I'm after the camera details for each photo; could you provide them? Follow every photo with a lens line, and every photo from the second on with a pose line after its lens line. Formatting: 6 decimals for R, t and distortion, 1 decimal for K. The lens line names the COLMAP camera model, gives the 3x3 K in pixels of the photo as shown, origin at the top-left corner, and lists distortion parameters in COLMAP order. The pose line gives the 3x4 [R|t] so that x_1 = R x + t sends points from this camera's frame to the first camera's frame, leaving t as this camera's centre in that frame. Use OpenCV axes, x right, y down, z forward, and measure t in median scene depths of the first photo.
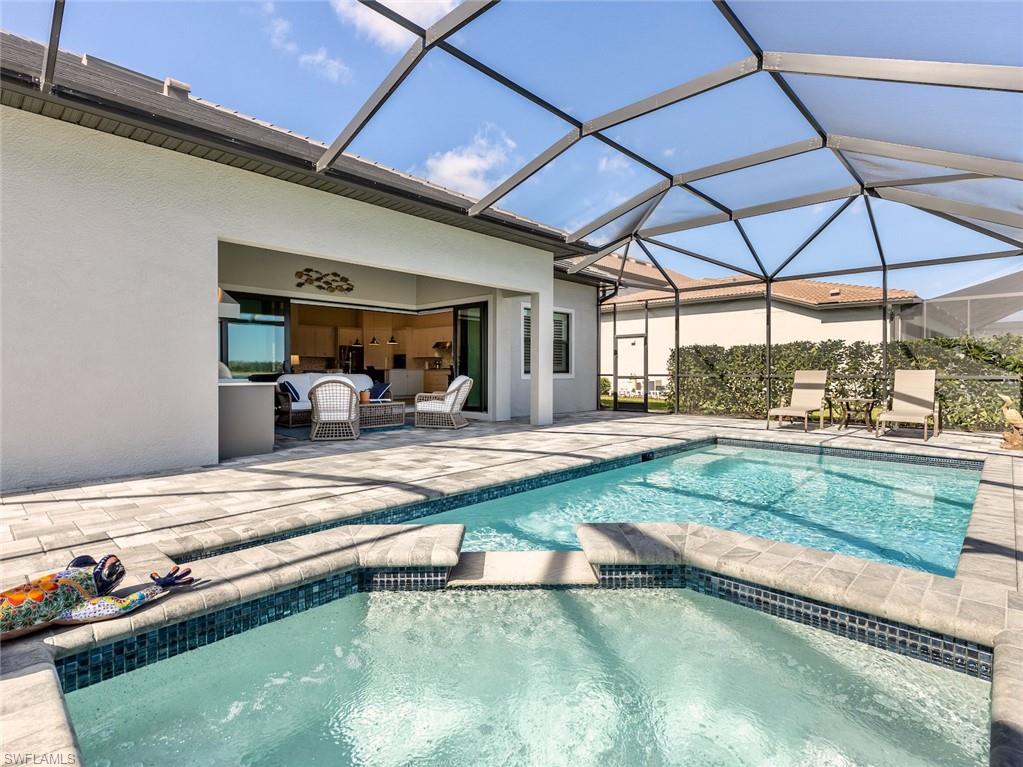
lens RADIAL K [[516.3, 0, 534.4], [0, 516.3, 366.5], [0, 0, 1]] dist [0.010780, -0.002704]
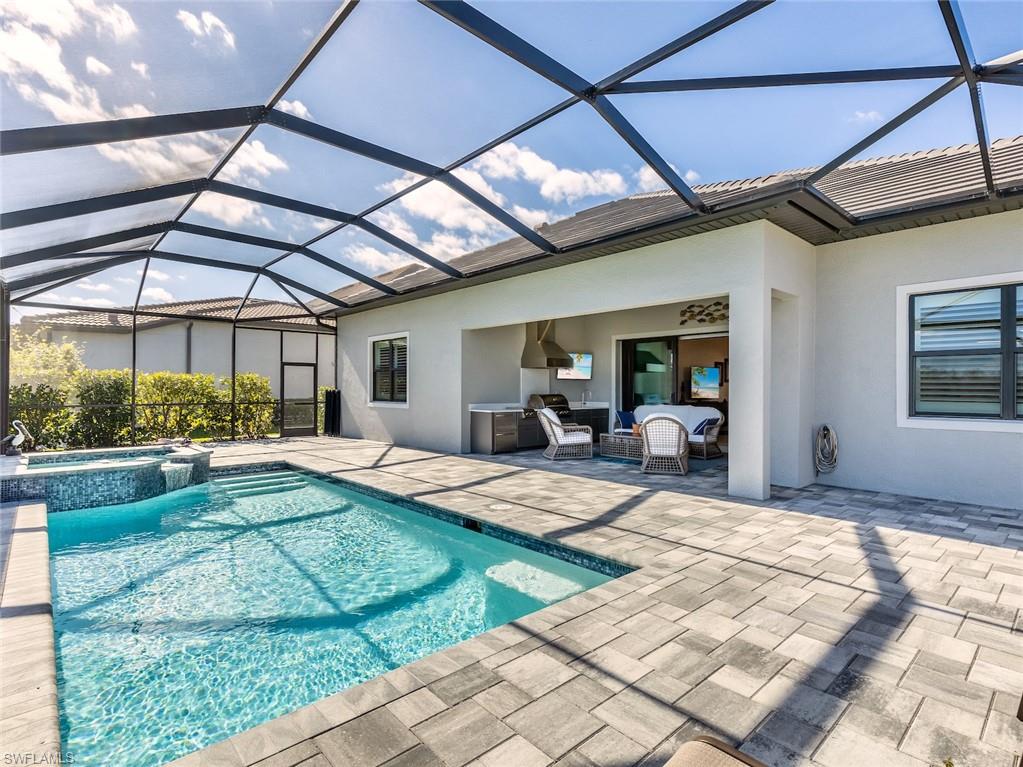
lens RADIAL K [[516.3, 0, 514.7], [0, 516.3, 381.6], [0, 0, 1]] dist [0.010780, -0.002704]
pose [[-0.107812, -0.009213, -0.994129, 0.593045], [0.010599, 0.999890, -0.010416, -0.029054], [0.994115, -0.011660, -0.107703, 0.729331]]
